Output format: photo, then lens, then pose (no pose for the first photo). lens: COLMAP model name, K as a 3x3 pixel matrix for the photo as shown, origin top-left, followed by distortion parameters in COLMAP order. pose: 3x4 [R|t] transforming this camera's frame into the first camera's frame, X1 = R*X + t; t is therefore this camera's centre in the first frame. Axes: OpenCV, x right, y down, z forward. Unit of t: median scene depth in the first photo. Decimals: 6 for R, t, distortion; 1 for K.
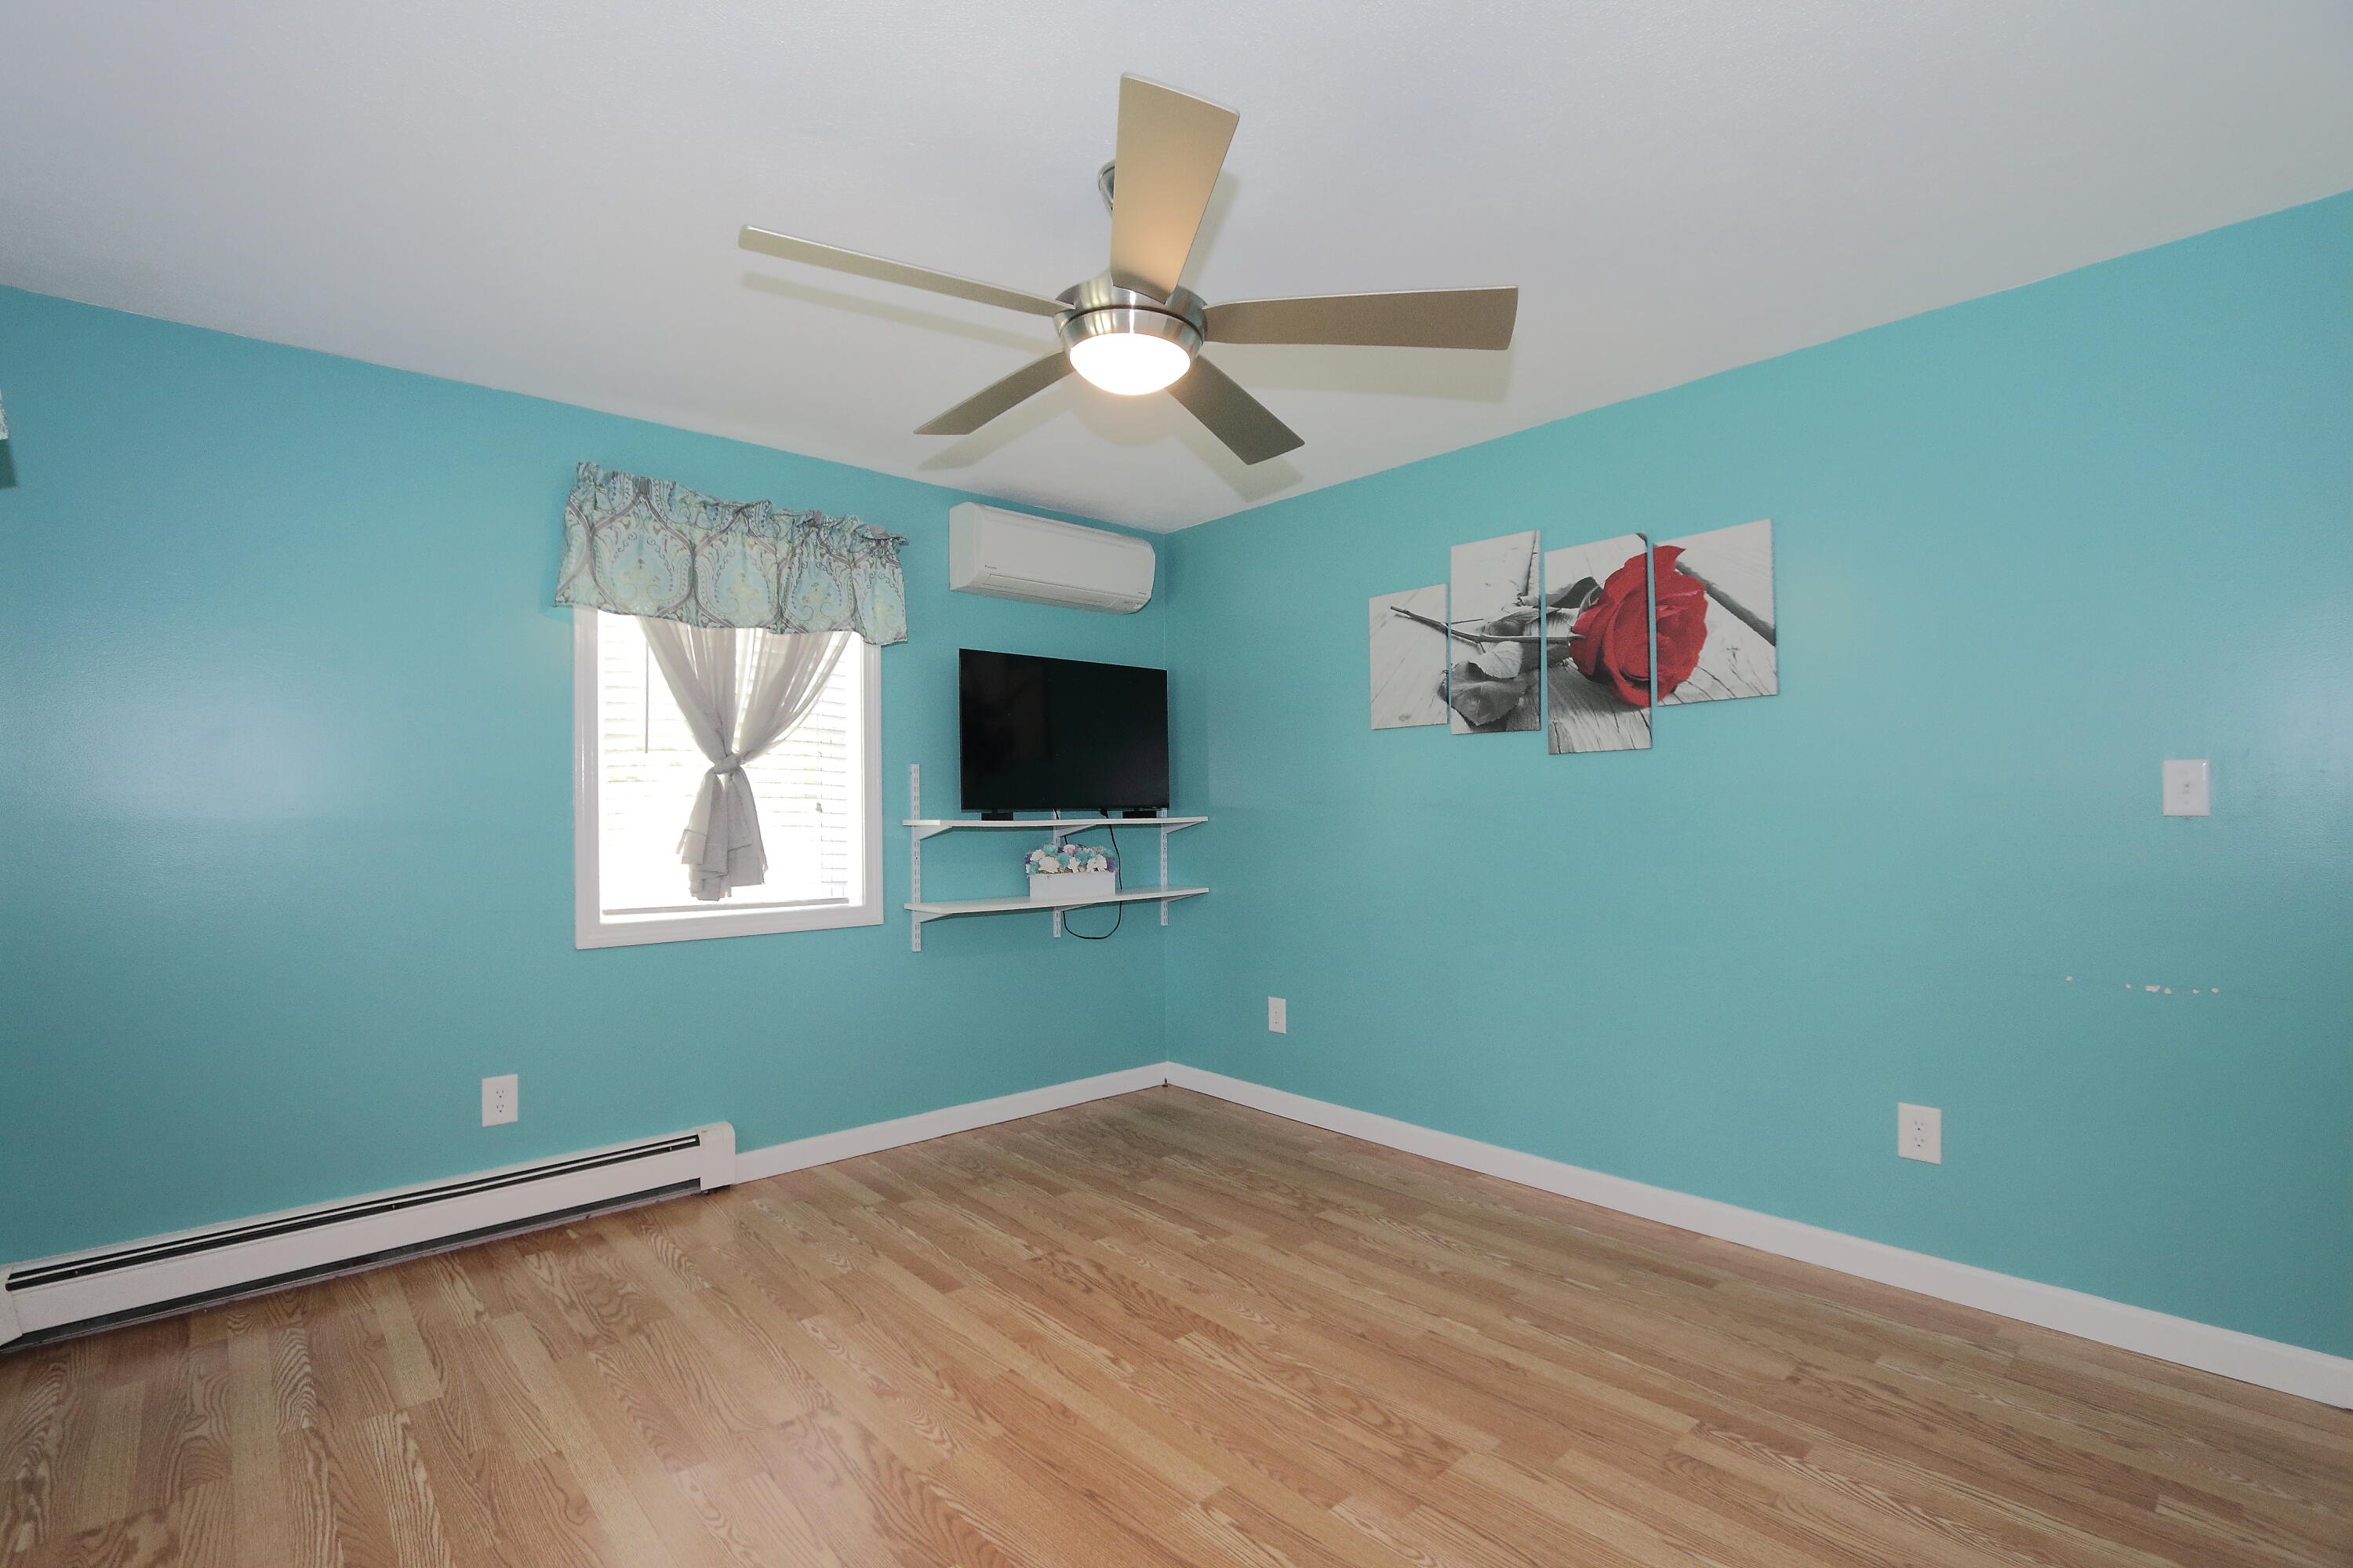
lens RADIAL K [[1071.7, 0, 1157.7], [0, 1071.7, 789.8], [0, 0, 1]] dist [-0.015454, 0.001133]
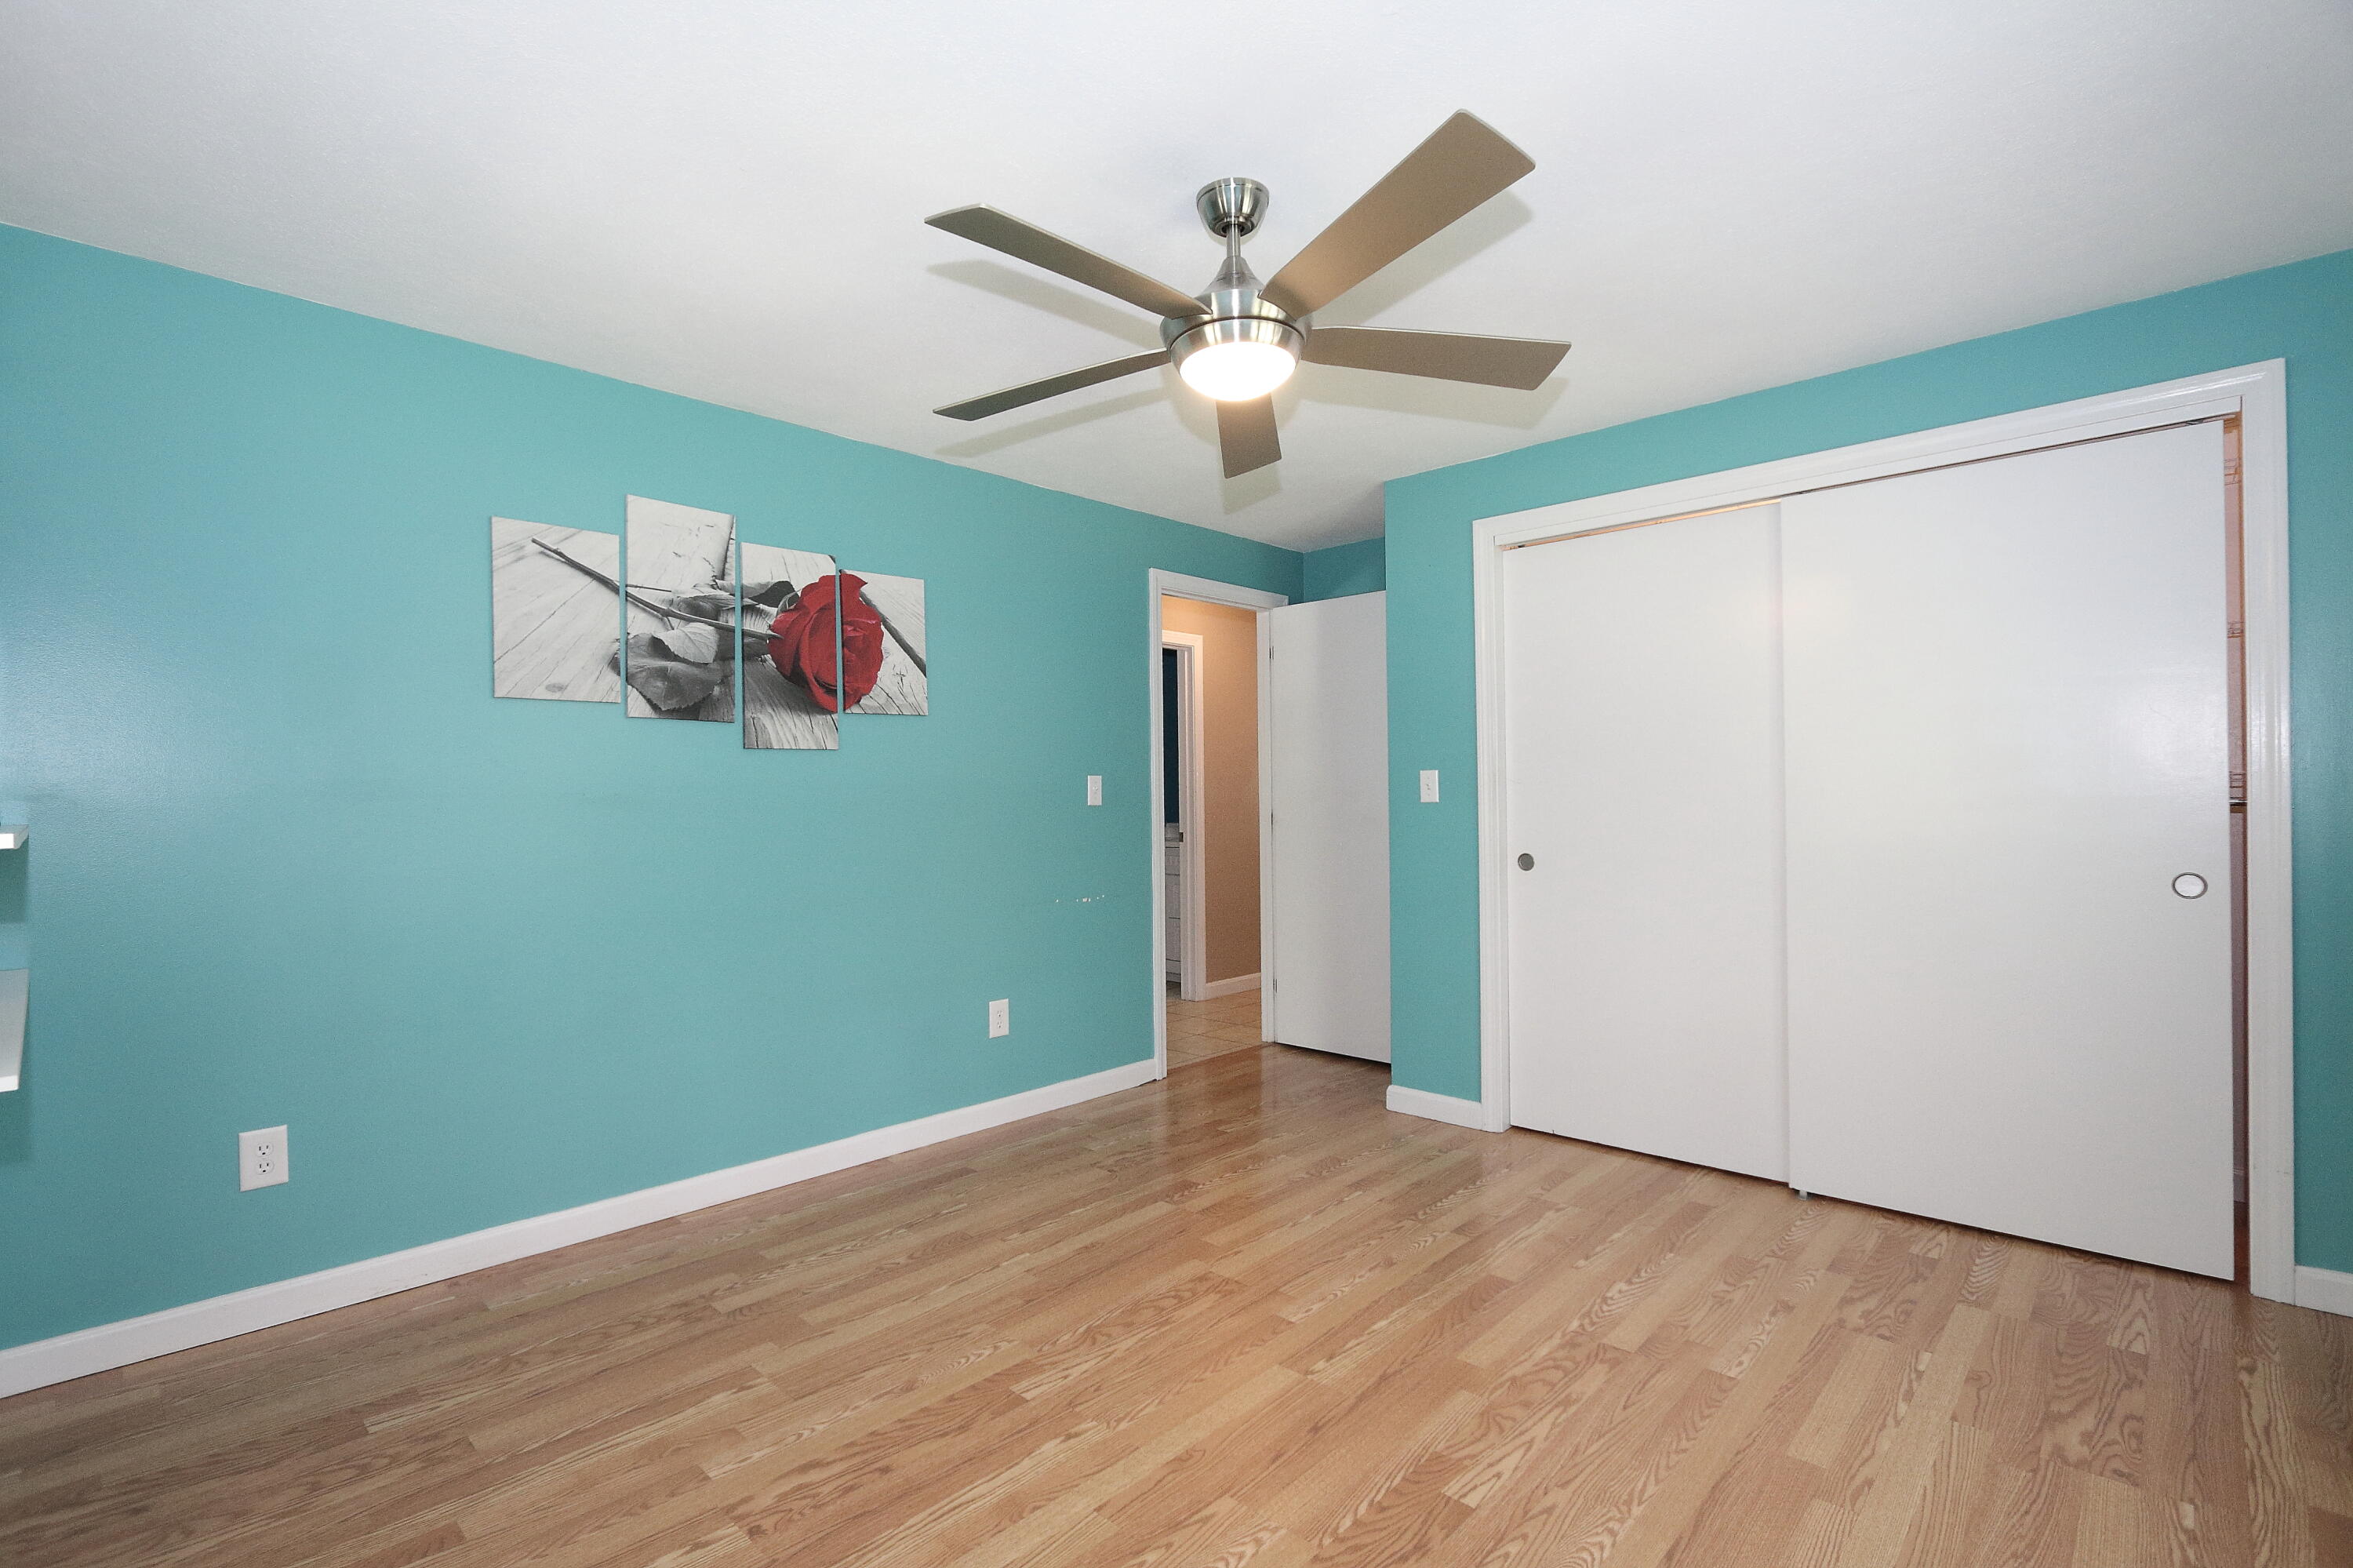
lens RADIAL K [[1071.7, 0, 1157.7], [0, 1071.7, 789.8], [0, 0, 1]] dist [-0.015454, 0.001133]
pose [[-0.074696, 0.015875, 0.997080, -0.679572], [-0.005781, 0.999850, -0.016352, 0.019354], [-0.997190, -0.006986, -0.074593, 0.742830]]
